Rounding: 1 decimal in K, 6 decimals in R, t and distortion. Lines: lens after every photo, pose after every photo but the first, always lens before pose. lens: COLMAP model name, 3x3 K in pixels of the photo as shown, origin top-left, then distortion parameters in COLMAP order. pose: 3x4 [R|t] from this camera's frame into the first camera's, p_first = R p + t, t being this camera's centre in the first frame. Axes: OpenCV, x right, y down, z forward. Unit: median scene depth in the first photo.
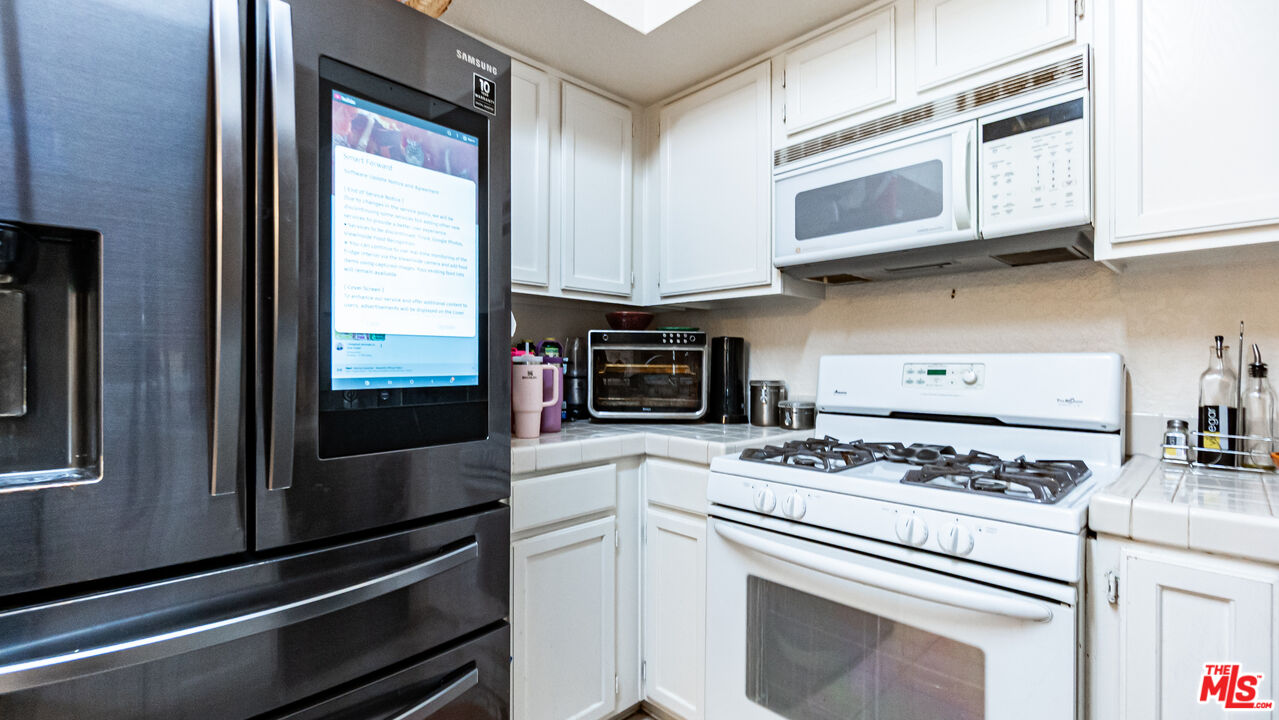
lens RADIAL K [[567.2, 0, 627.0], [0, 567.2, 359.0], [0, 0, 1]] dist [-0.005244, 0.001946]
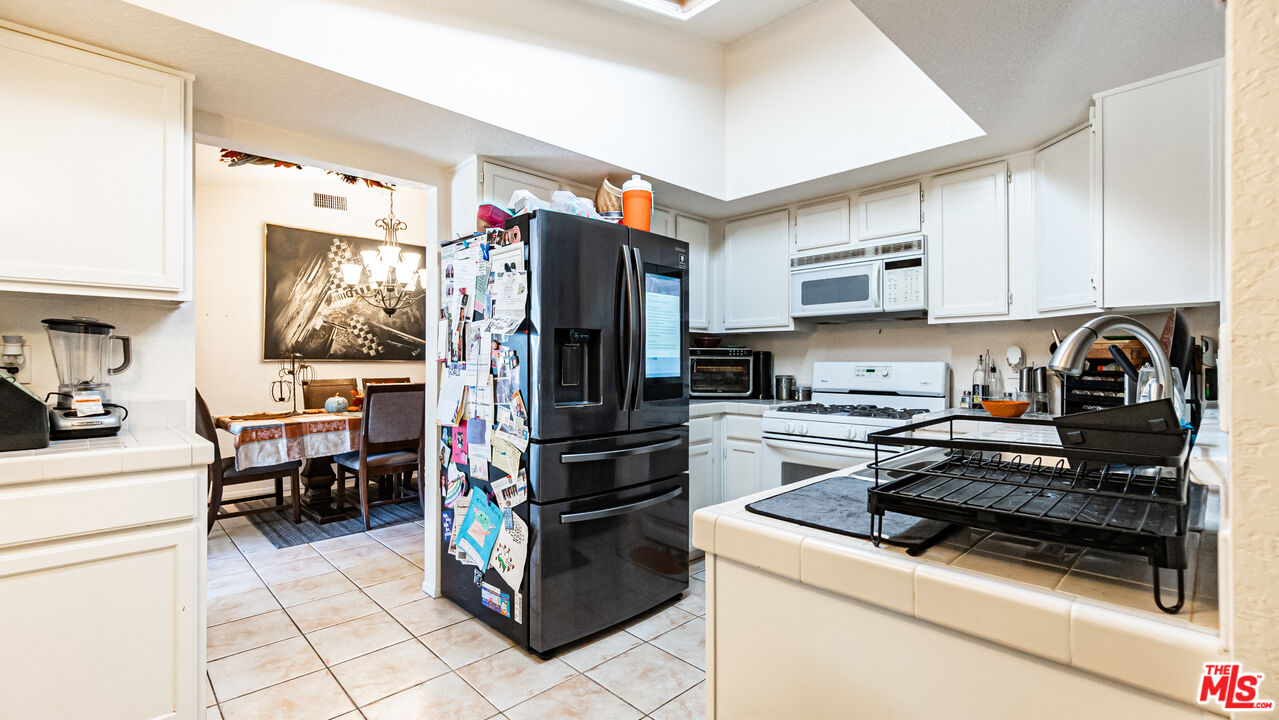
lens RADIAL K [[567.2, 0, 633.0], [0, 567.2, 359.4], [0, 0, 1]] dist [-0.005244, 0.001946]
pose [[0.999719, -0.001500, 0.023650, -0.372865], [0.001437, 0.999995, 0.002696, -0.025479], [-0.023654, -0.002661, 0.999717, -1.064642]]
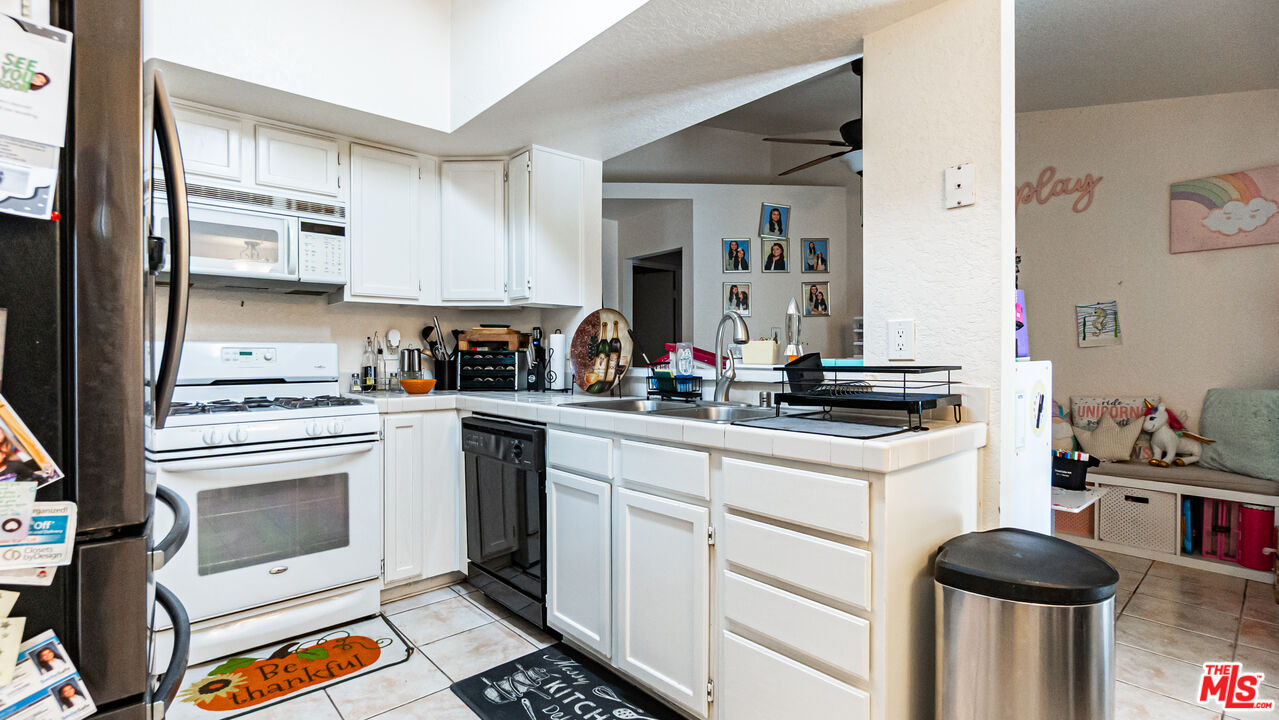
lens RADIAL K [[567.2, 0, 633.8], [0, 567.2, 361.7], [0, 0, 1]] dist [-0.005244, 0.001946]
pose [[0.001372, -0.011960, 0.999928, -1.070109], [-0.003753, 0.999921, 0.011965, 0.023888], [-0.999992, -0.003769, 0.001327, -0.099377]]
